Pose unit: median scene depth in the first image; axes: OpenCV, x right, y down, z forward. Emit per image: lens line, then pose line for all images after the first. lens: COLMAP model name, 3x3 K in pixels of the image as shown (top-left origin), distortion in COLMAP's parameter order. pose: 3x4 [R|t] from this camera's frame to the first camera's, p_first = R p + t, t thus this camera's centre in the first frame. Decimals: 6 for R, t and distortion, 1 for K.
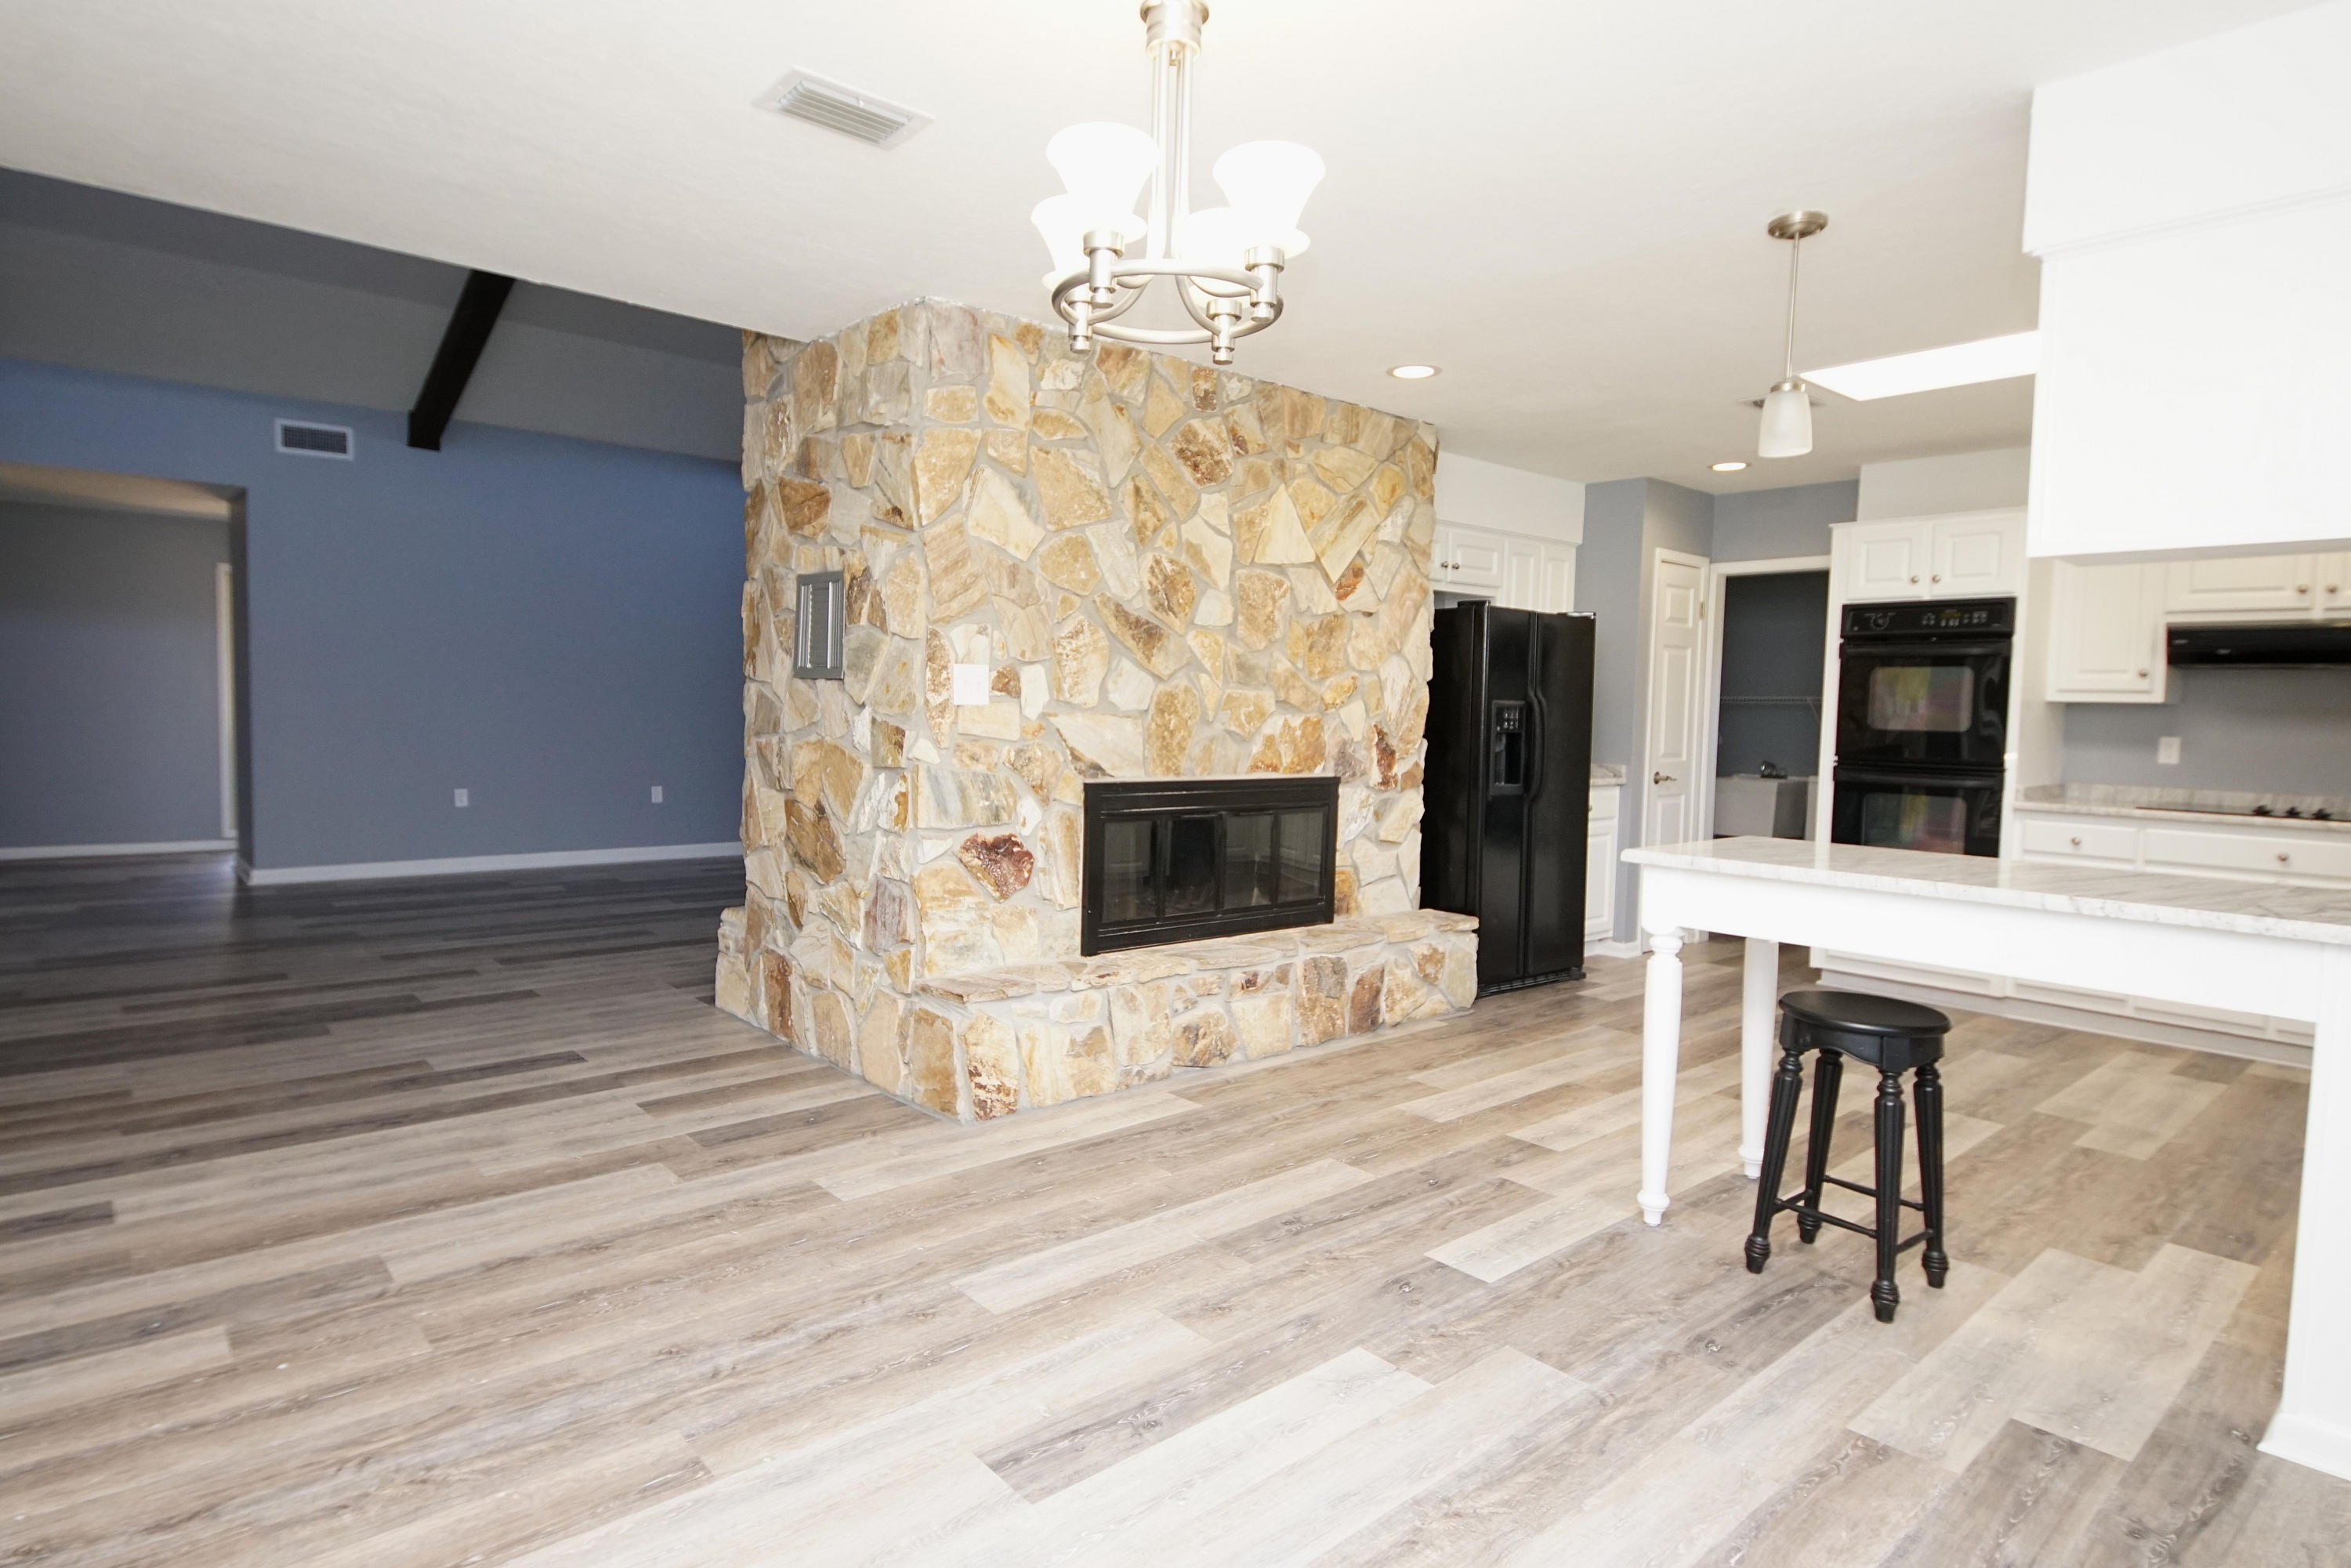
lens RADIAL K [[1258.4, 0, 1147.6], [0, 1258.4, 775.8], [0, 0, 1]] dist [0.040018, -0.035753]
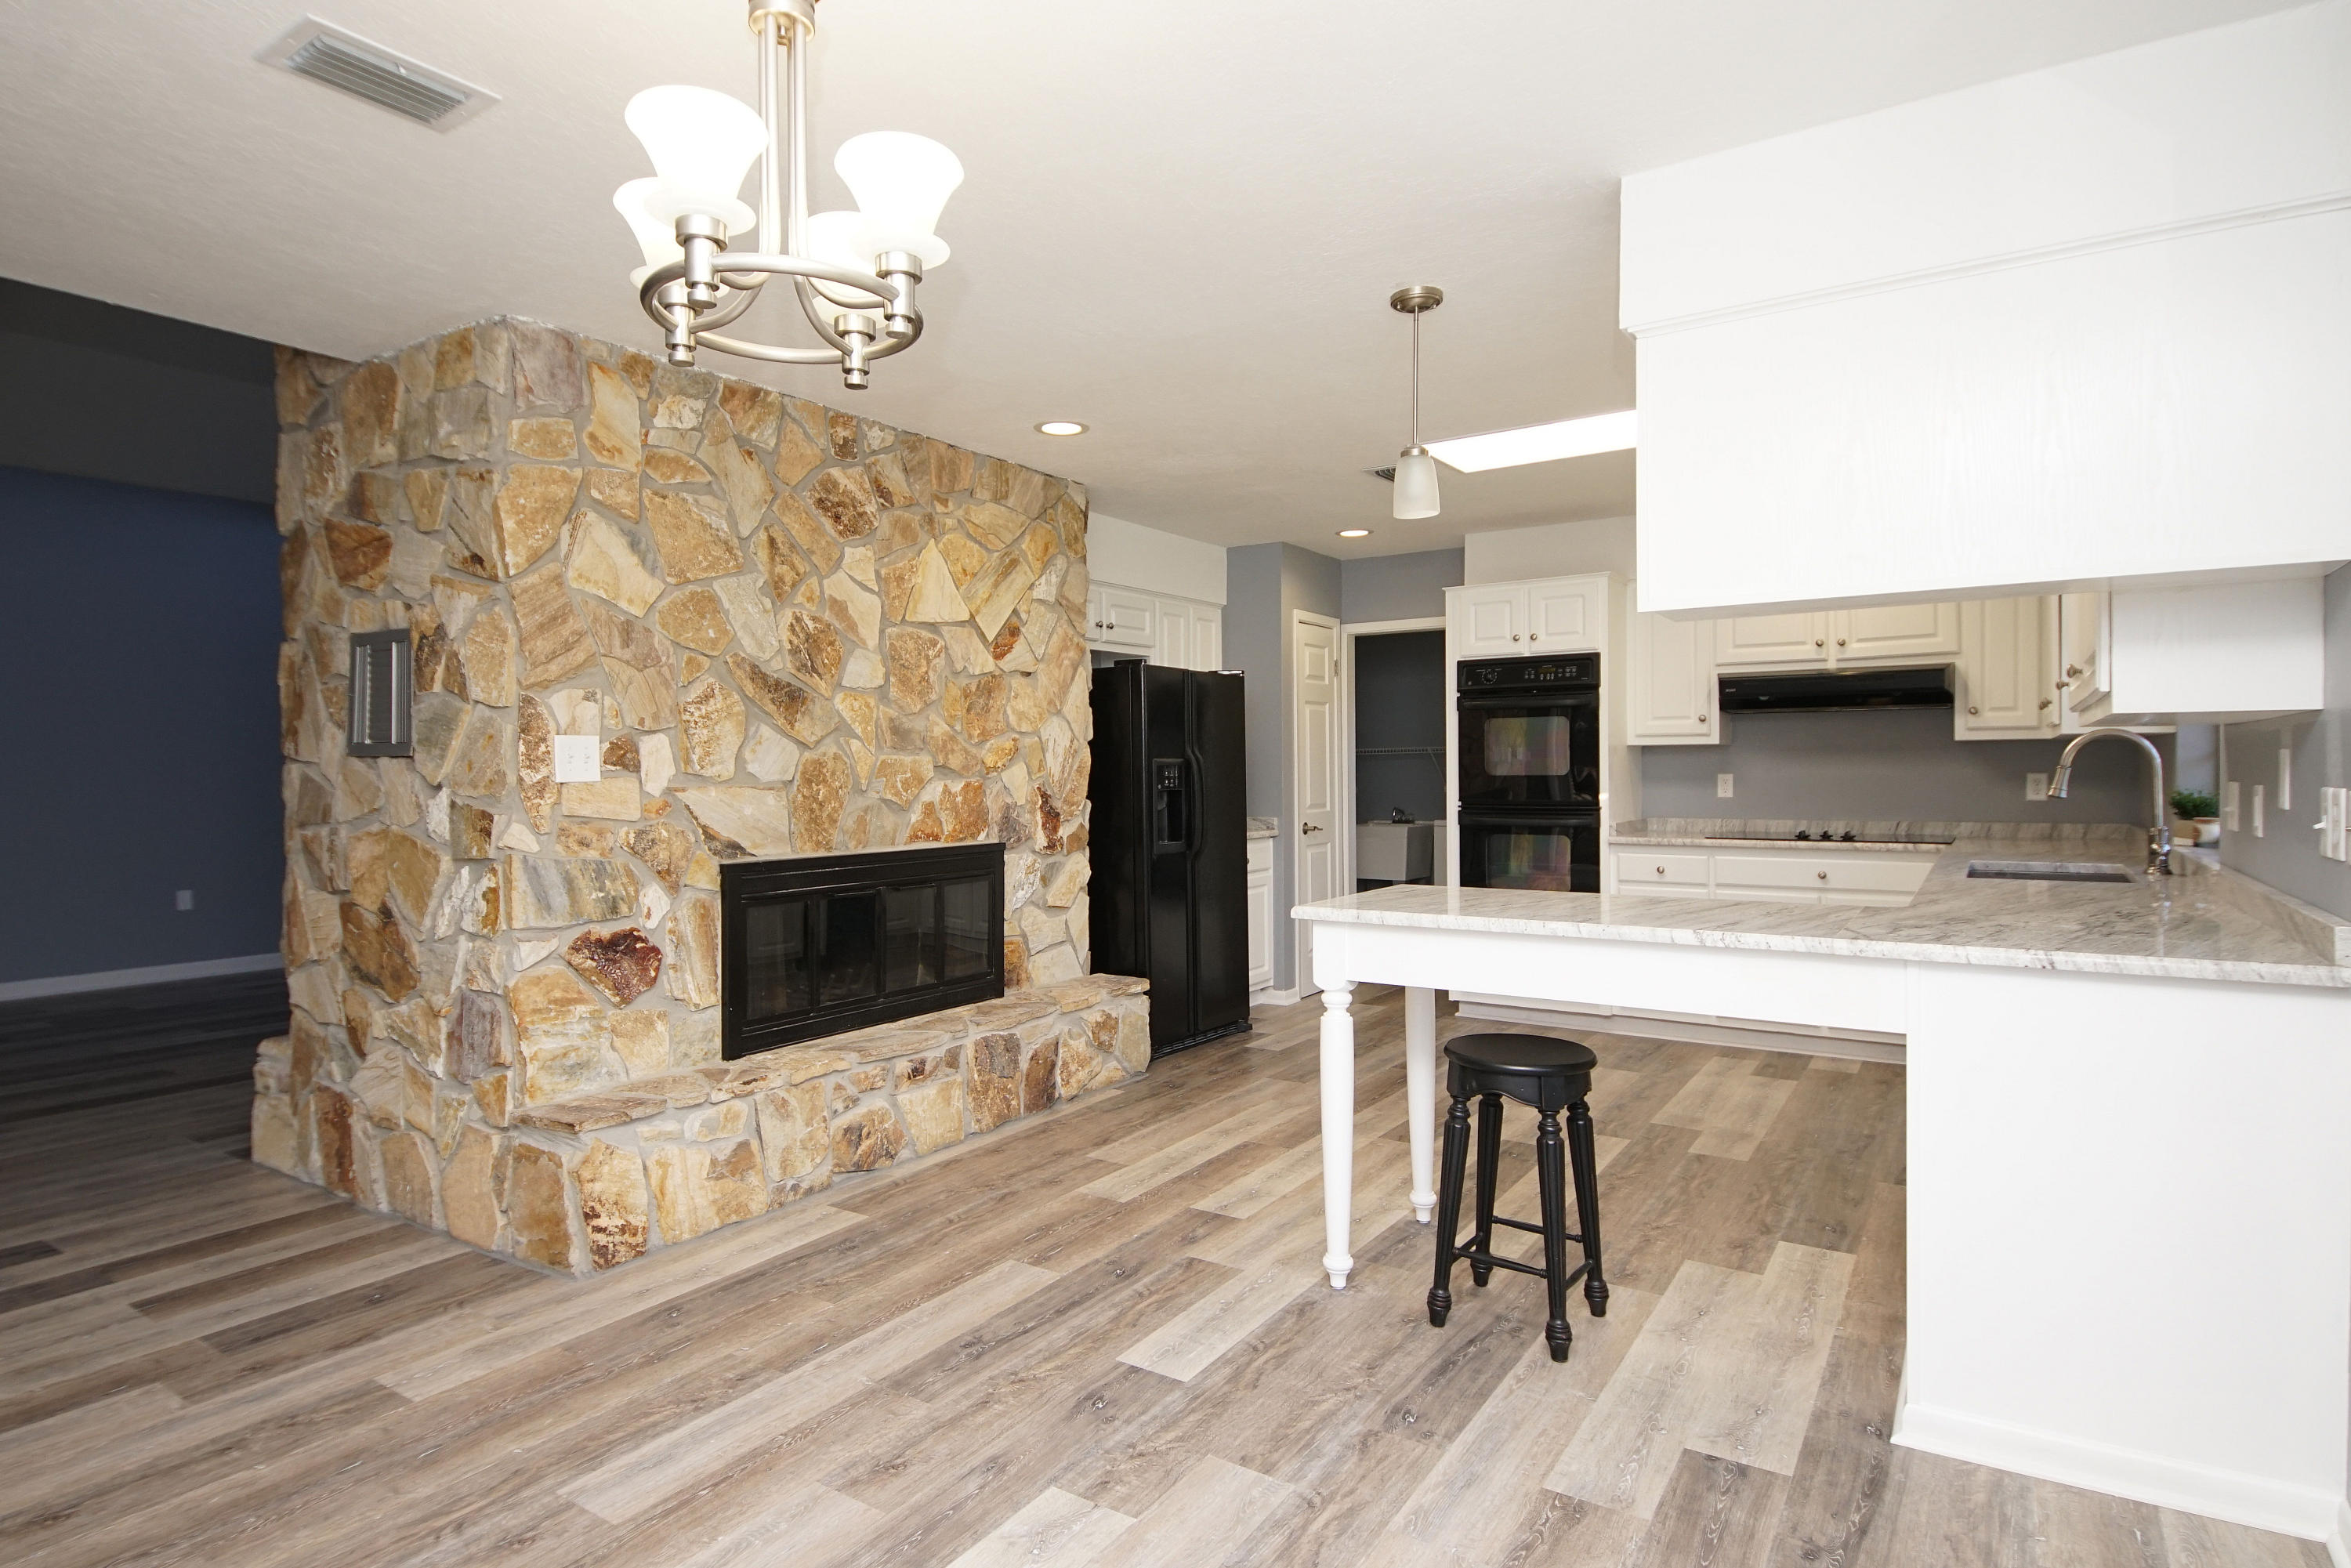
lens RADIAL K [[1258.4, 0, 1147.6], [0, 1258.4, 775.8], [0, 0, 1]] dist [0.040018, -0.035753]
pose [[0.963650, -0.032742, 0.265152, 0.005914], [0.045636, 0.998049, -0.042613, -0.005097], [-0.263240, 0.053165, 0.963264, 0.053784]]
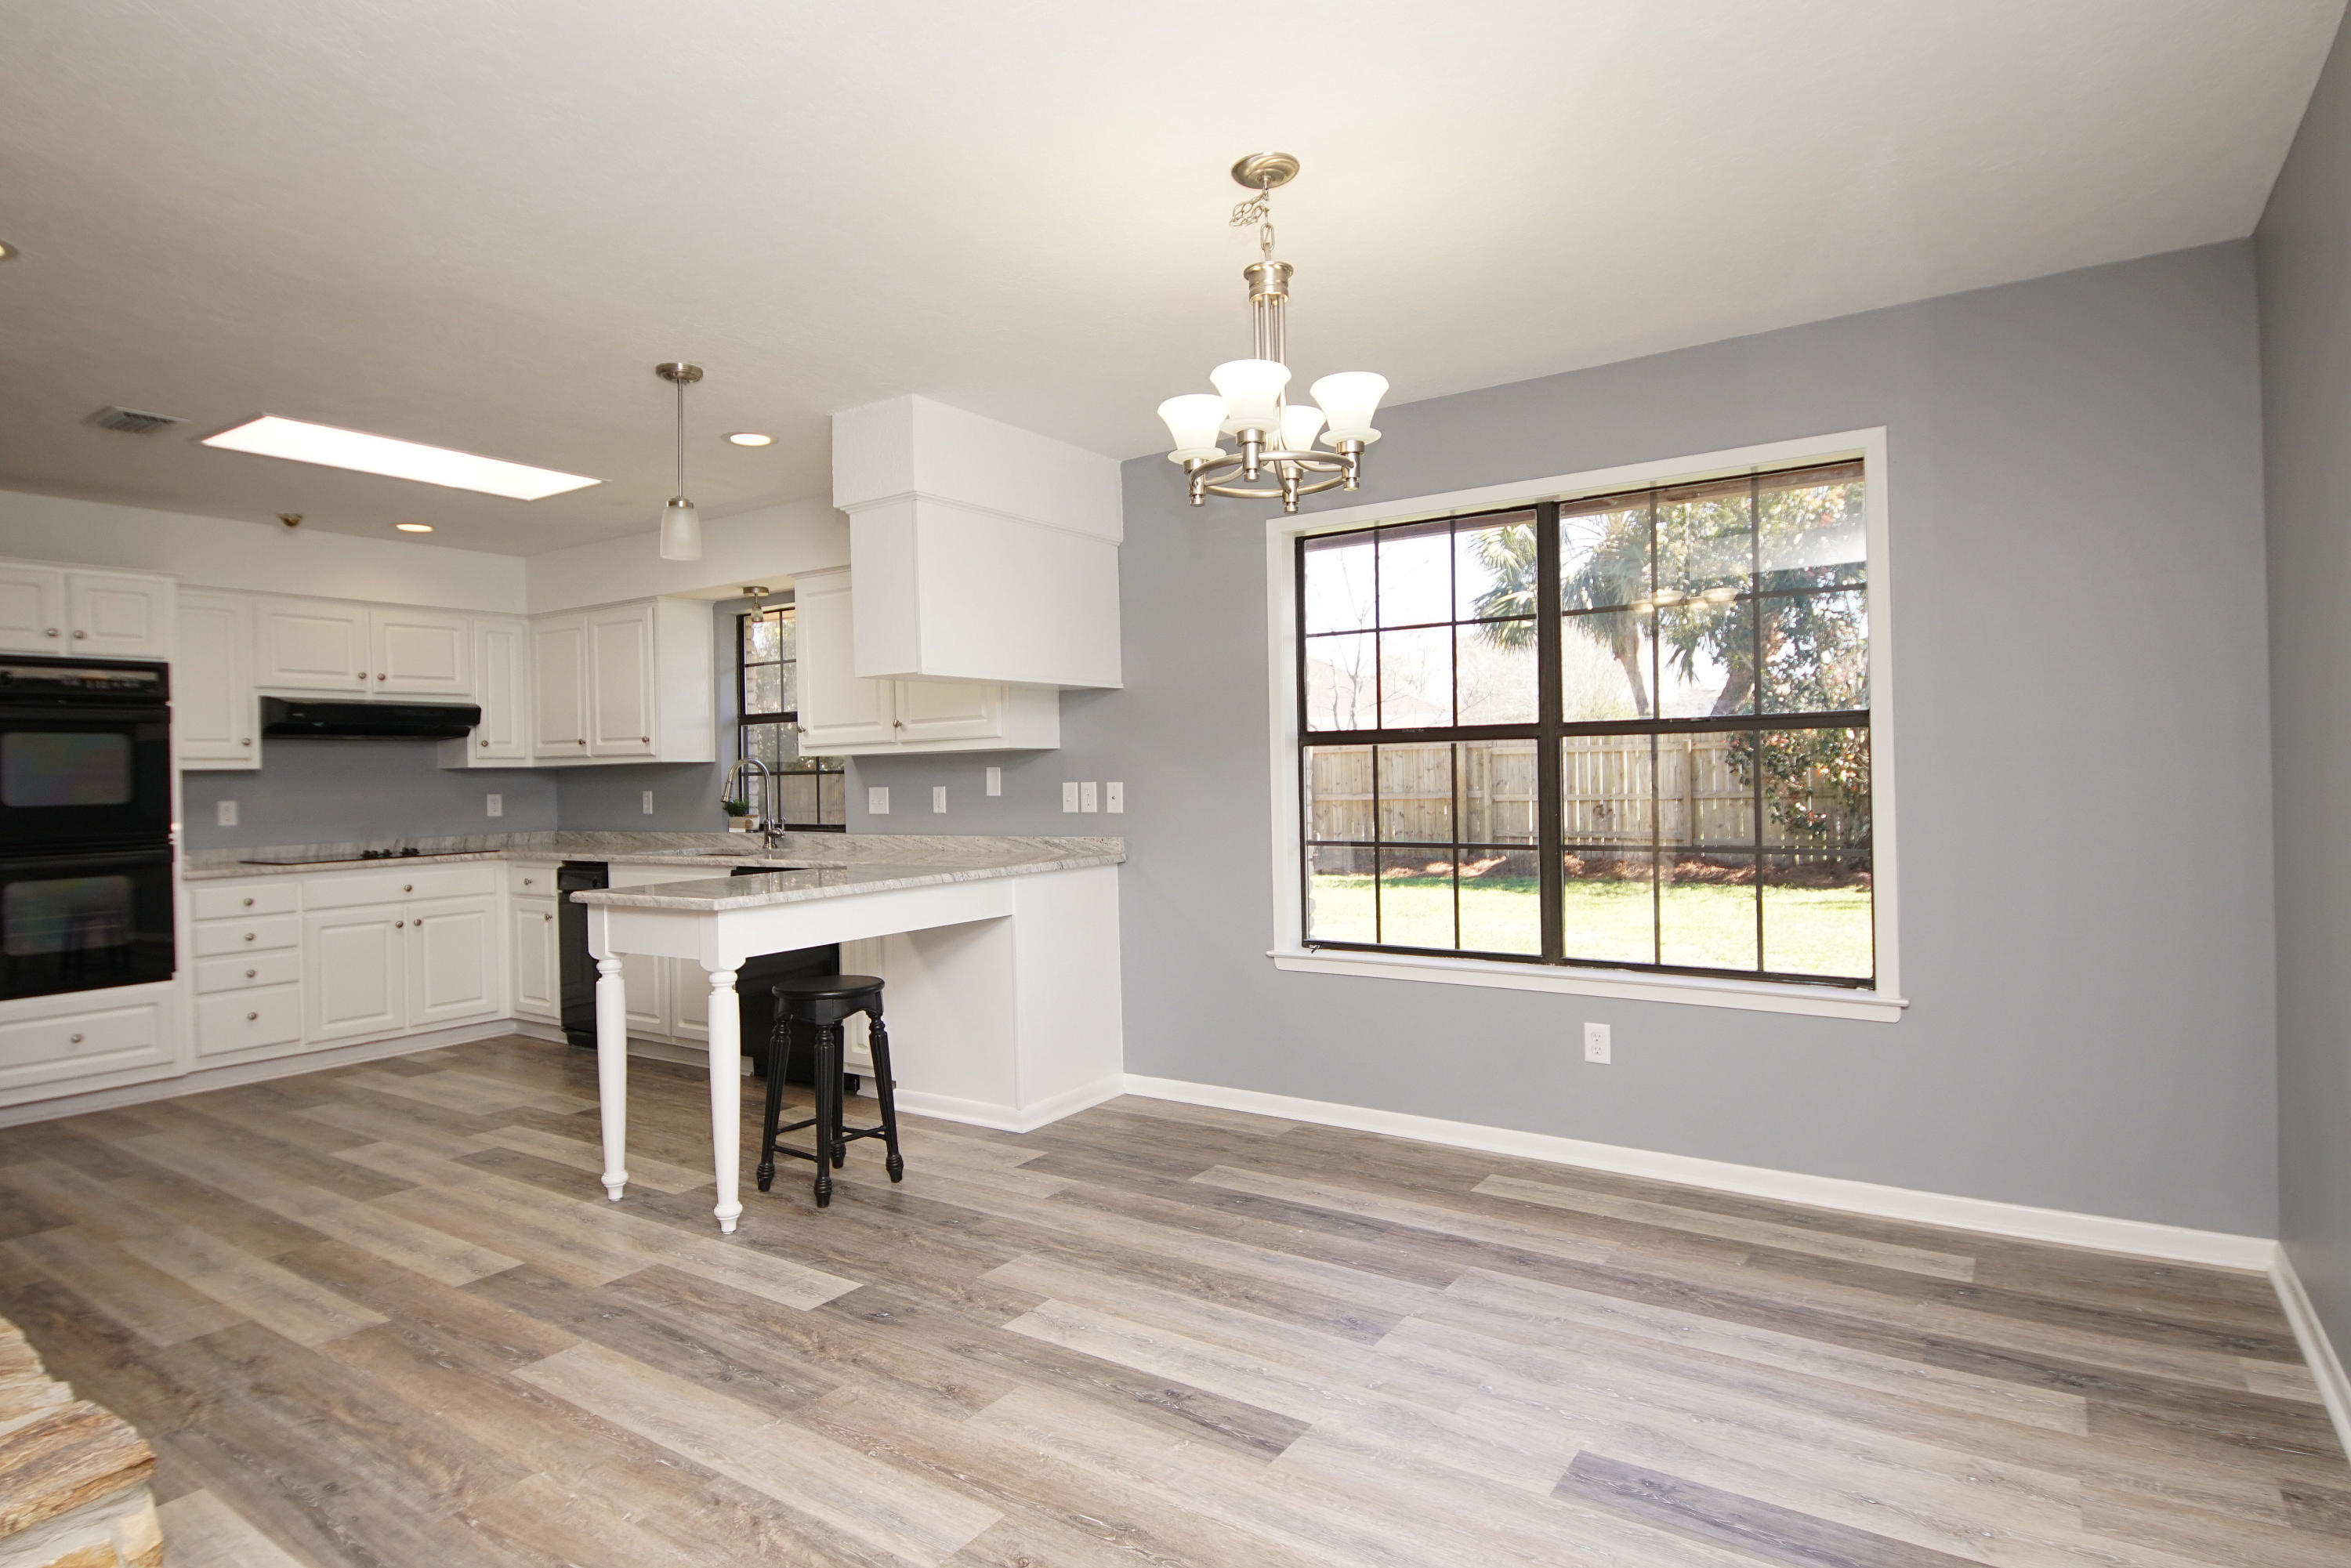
lens RADIAL K [[1258.4, 0, 1147.6], [0, 1258.4, 775.8], [0, 0, 1]] dist [0.040018, -0.035753]
pose [[-0.248291, -0.018039, 0.968518, -0.563109], [0.071912, 0.996725, 0.037000, -0.045375], [-0.966013, 0.078834, -0.246180, 0.651159]]
